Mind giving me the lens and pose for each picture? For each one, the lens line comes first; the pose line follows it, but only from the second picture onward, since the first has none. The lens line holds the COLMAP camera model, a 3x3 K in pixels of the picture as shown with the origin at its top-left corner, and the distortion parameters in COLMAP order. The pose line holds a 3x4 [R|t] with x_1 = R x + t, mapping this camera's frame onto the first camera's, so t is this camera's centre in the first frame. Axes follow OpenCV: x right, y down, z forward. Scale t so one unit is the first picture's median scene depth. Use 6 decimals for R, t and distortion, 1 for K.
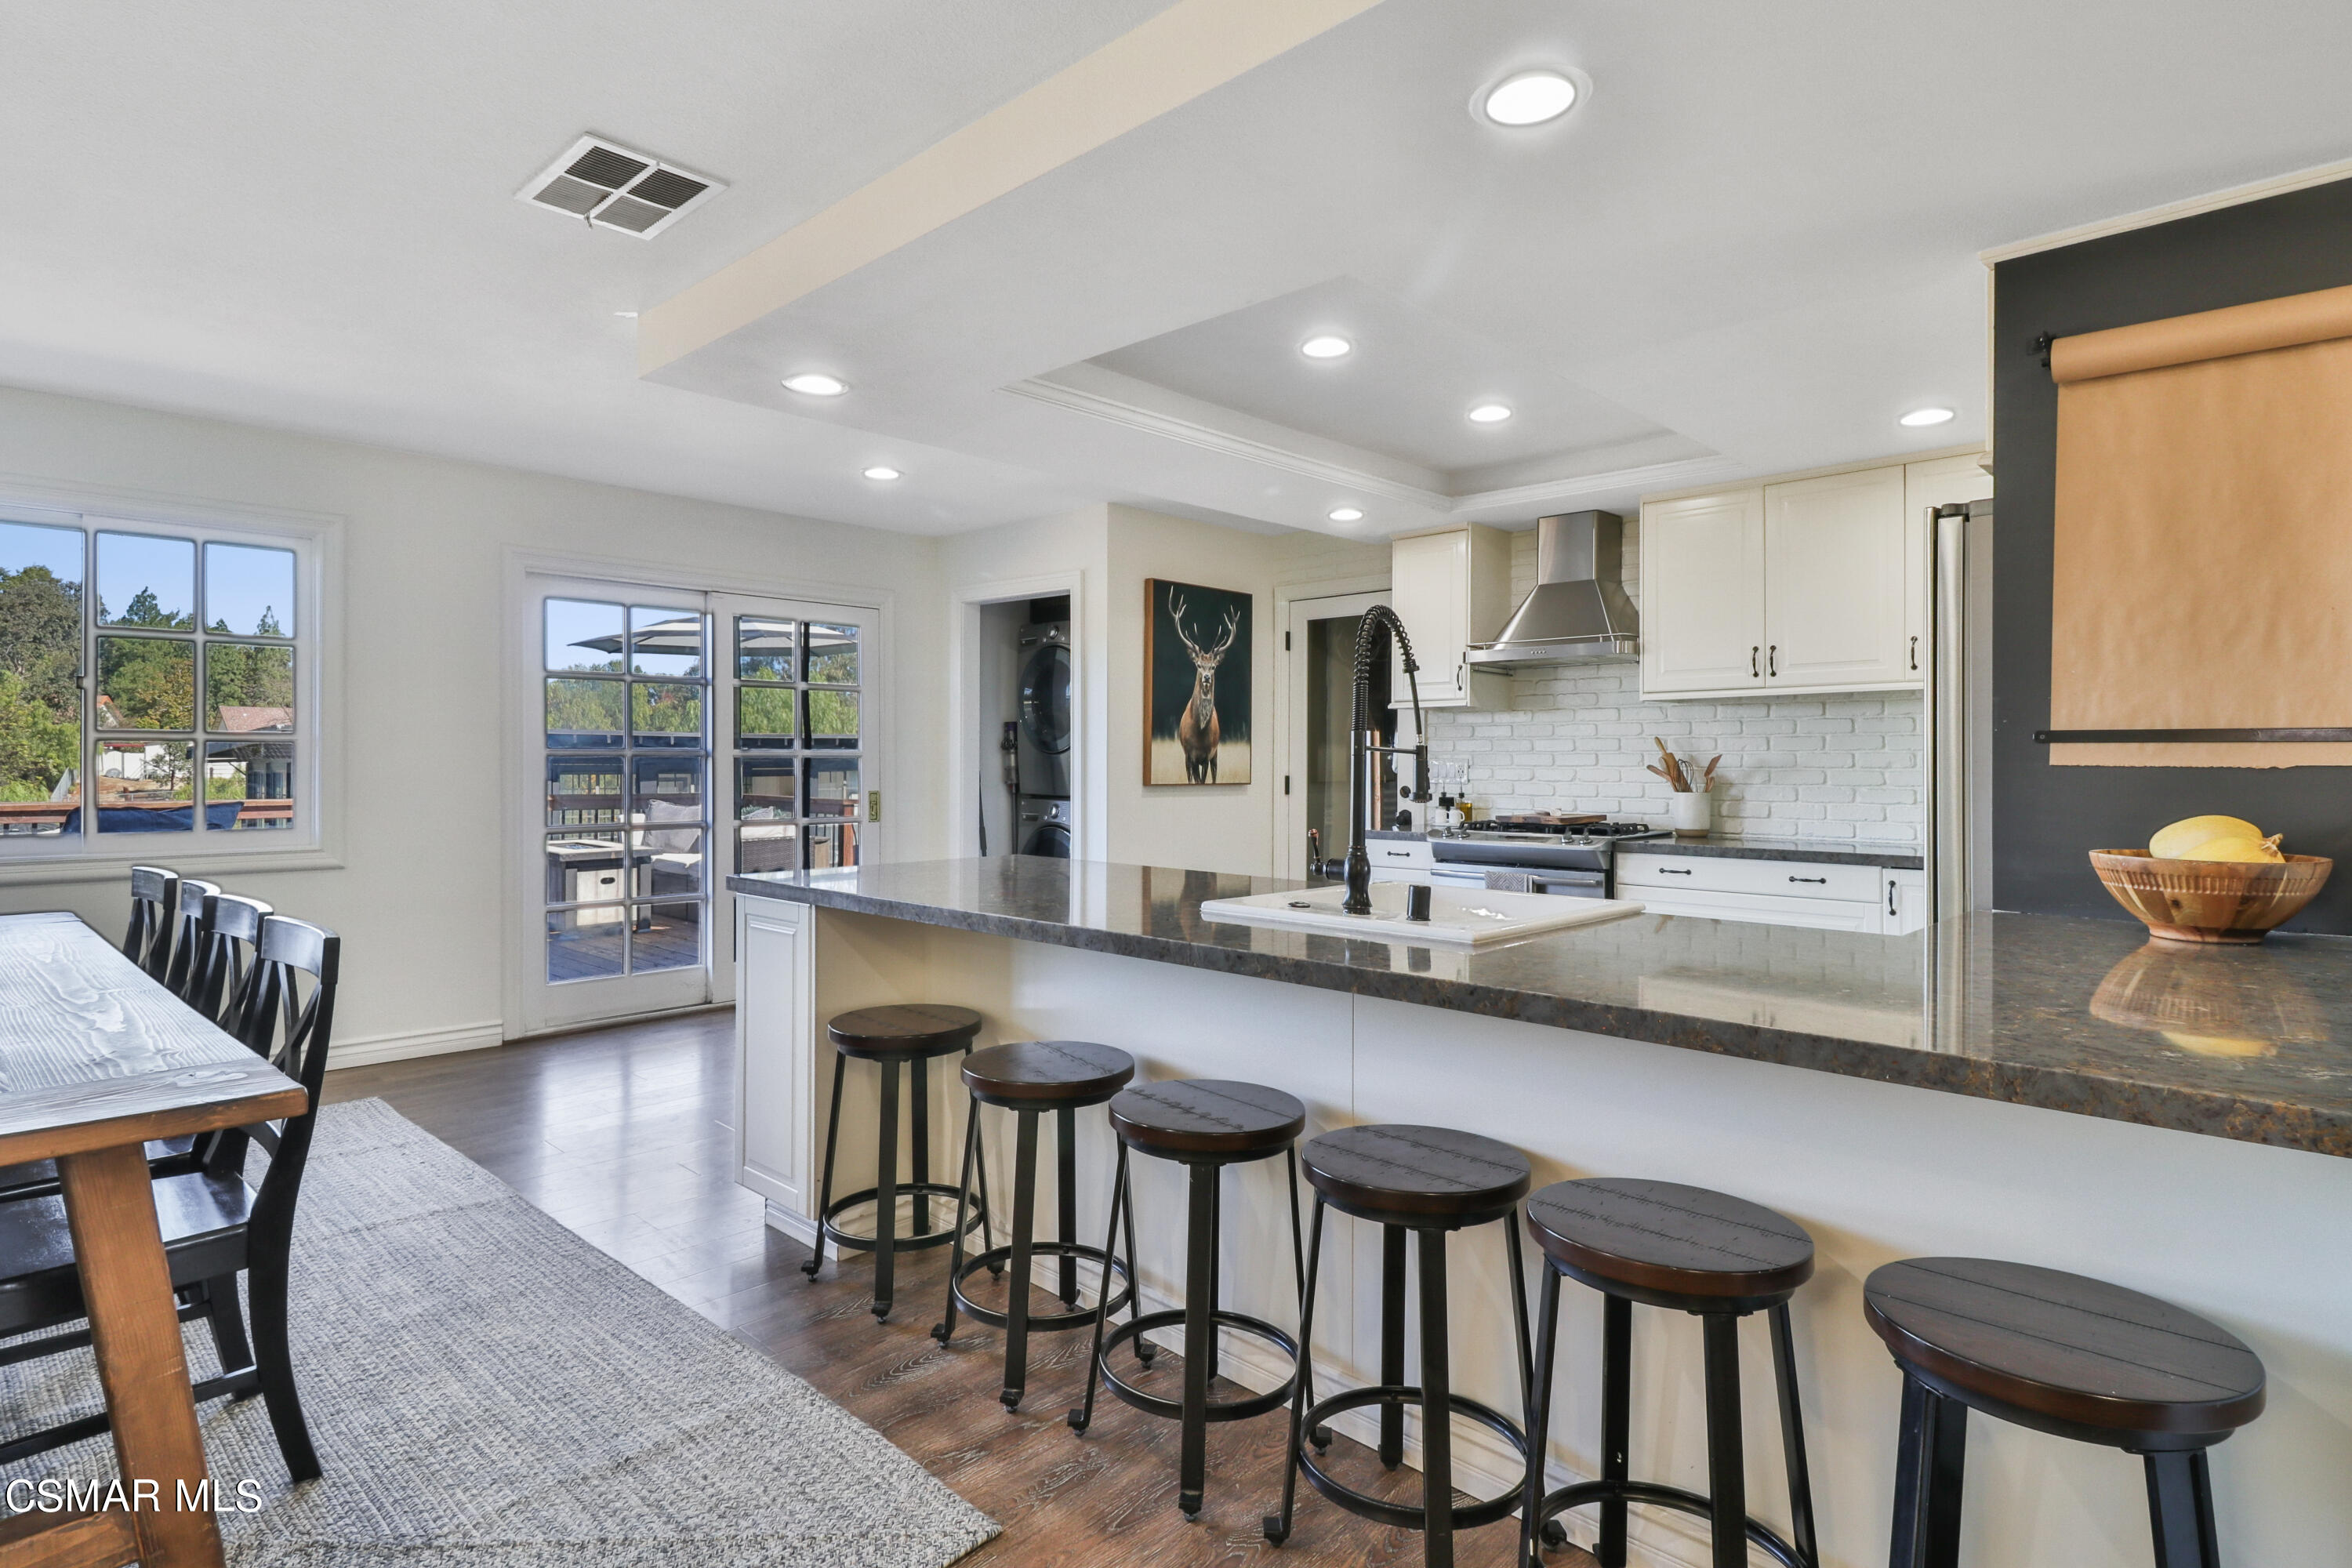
lens RADIAL K [[1228.8, 0, 1177.4], [0, 1228.8, 744.6], [0, 0, 1]] dist [0.032950, -0.015145]
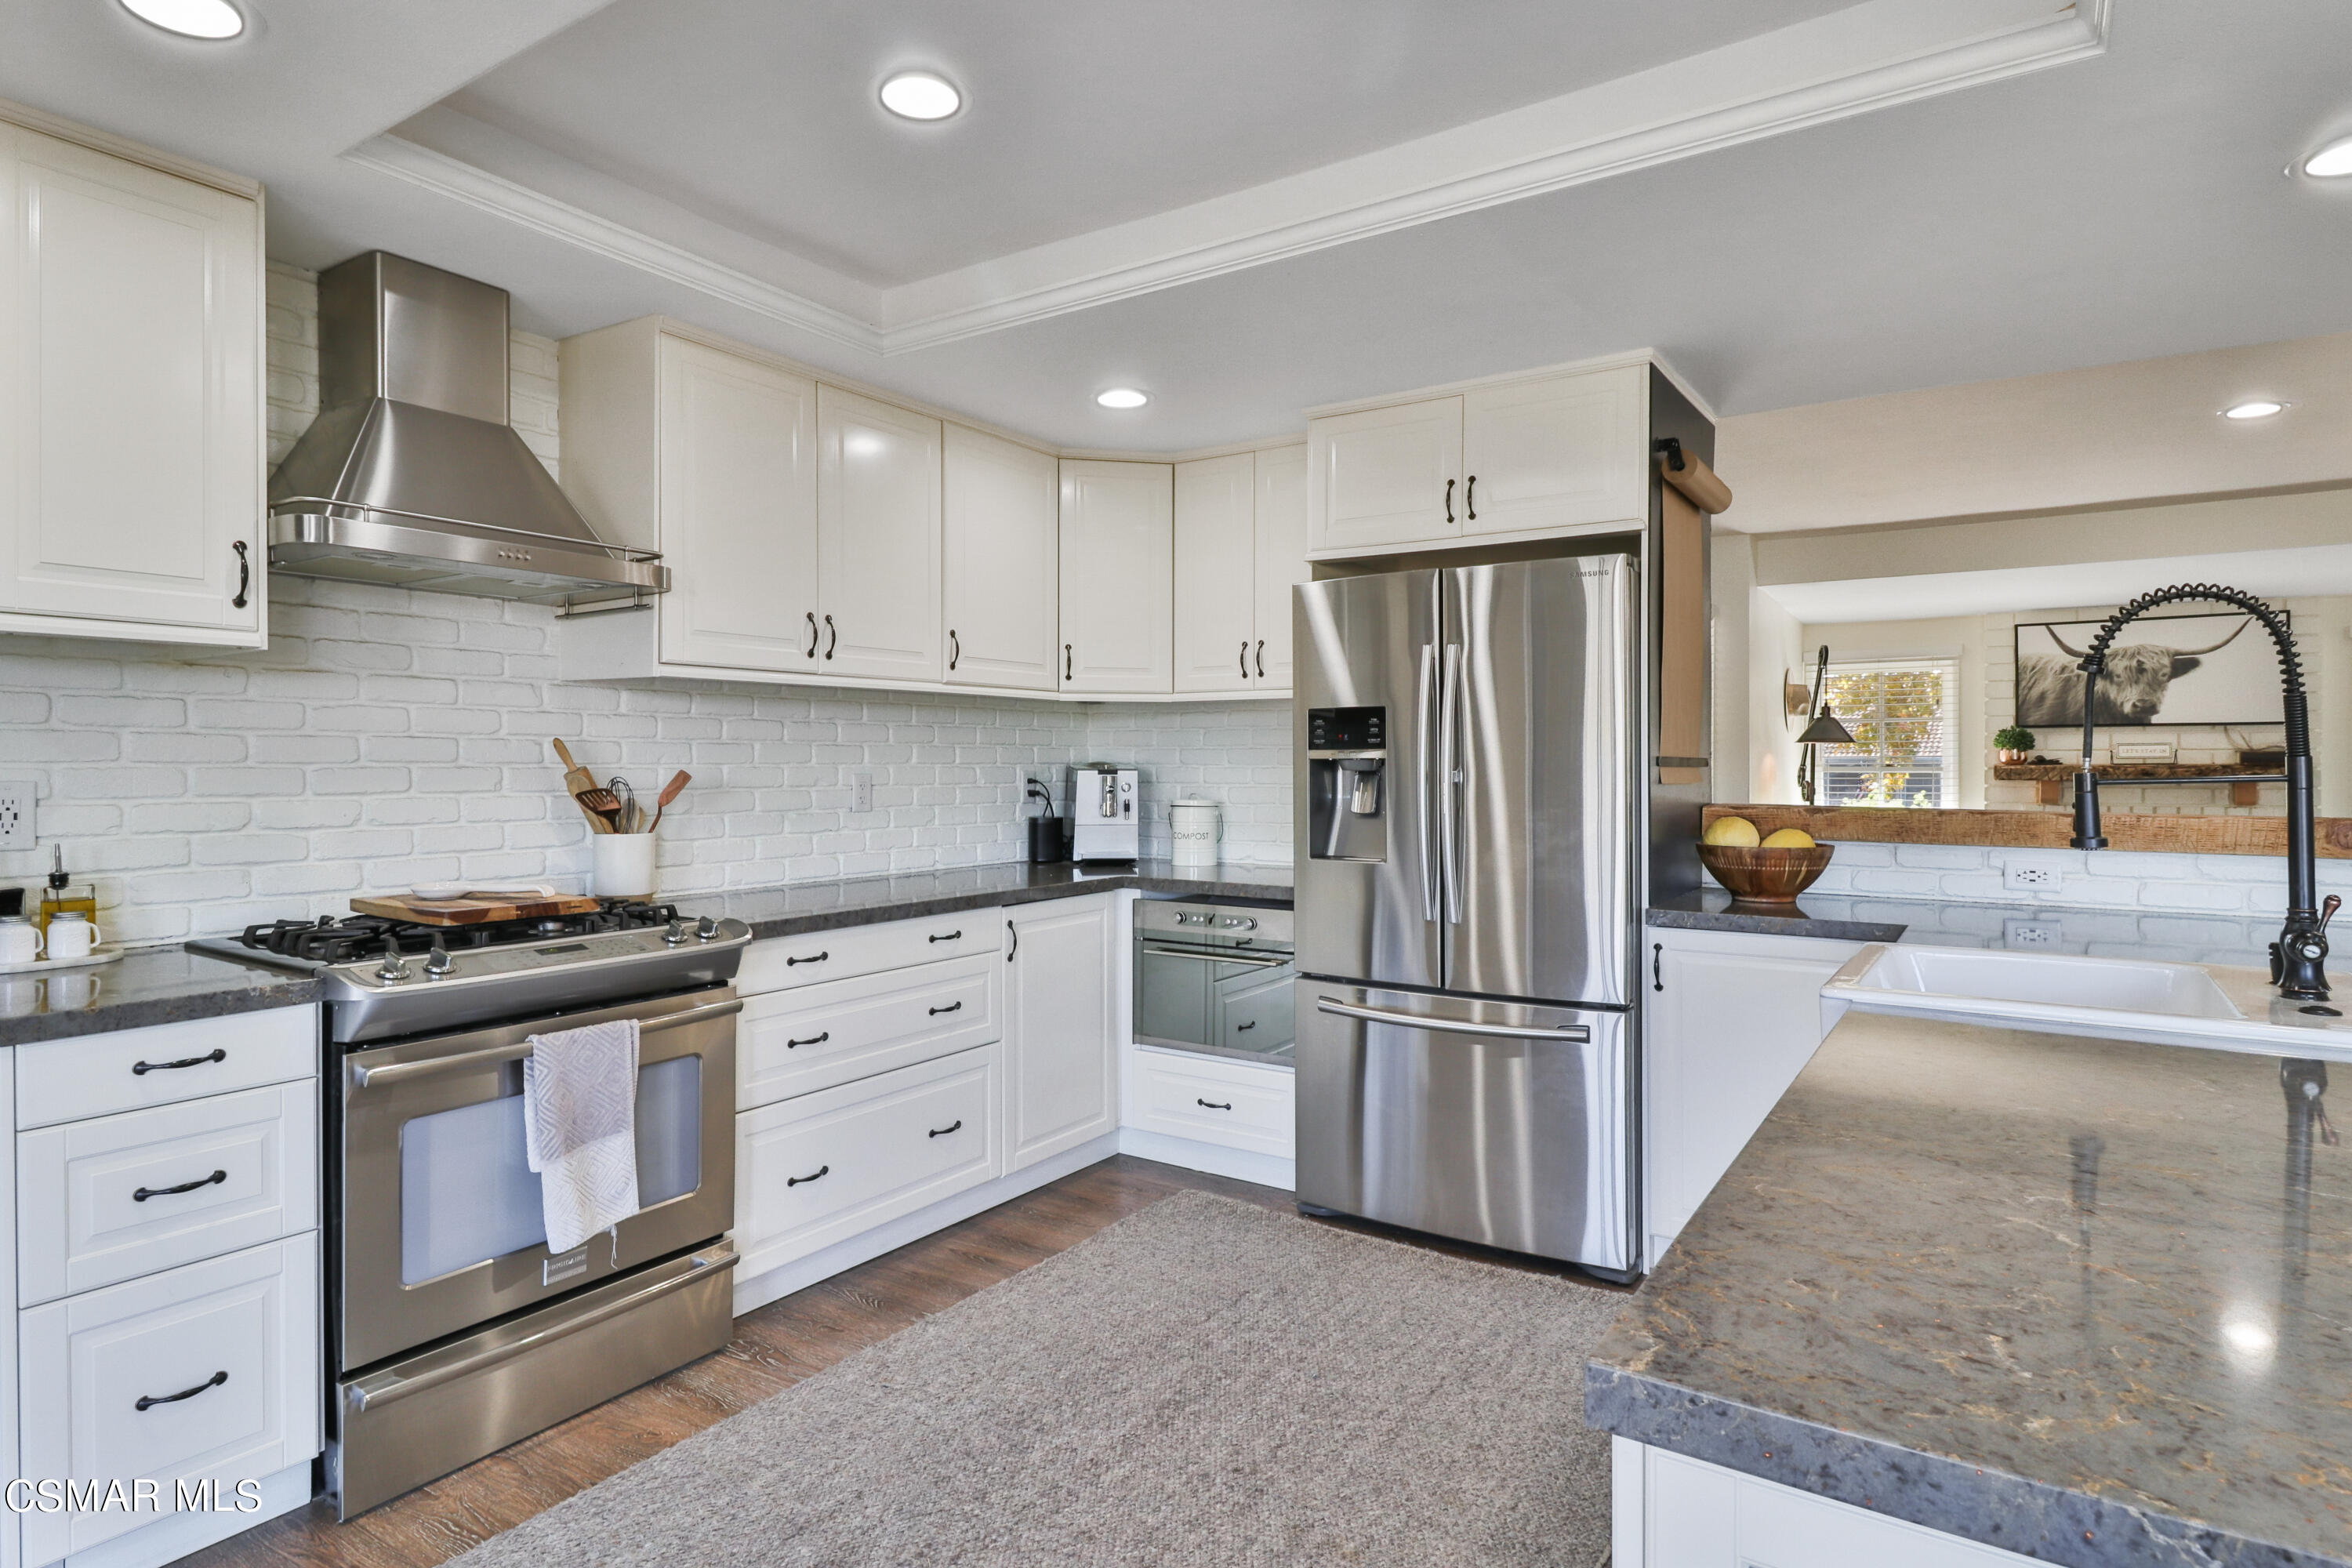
lens RADIAL K [[1266.8, 0, 1172.6], [0, 1266.8, 768.3], [0, 0, 1]] dist [0.023436, -0.015932]
pose [[-0.172136, -0.006324, 0.985053, -0.286720], [-0.015220, 0.999877, 0.003760, 0.001302], [-0.984956, -0.014345, -0.172211, 1.028394]]
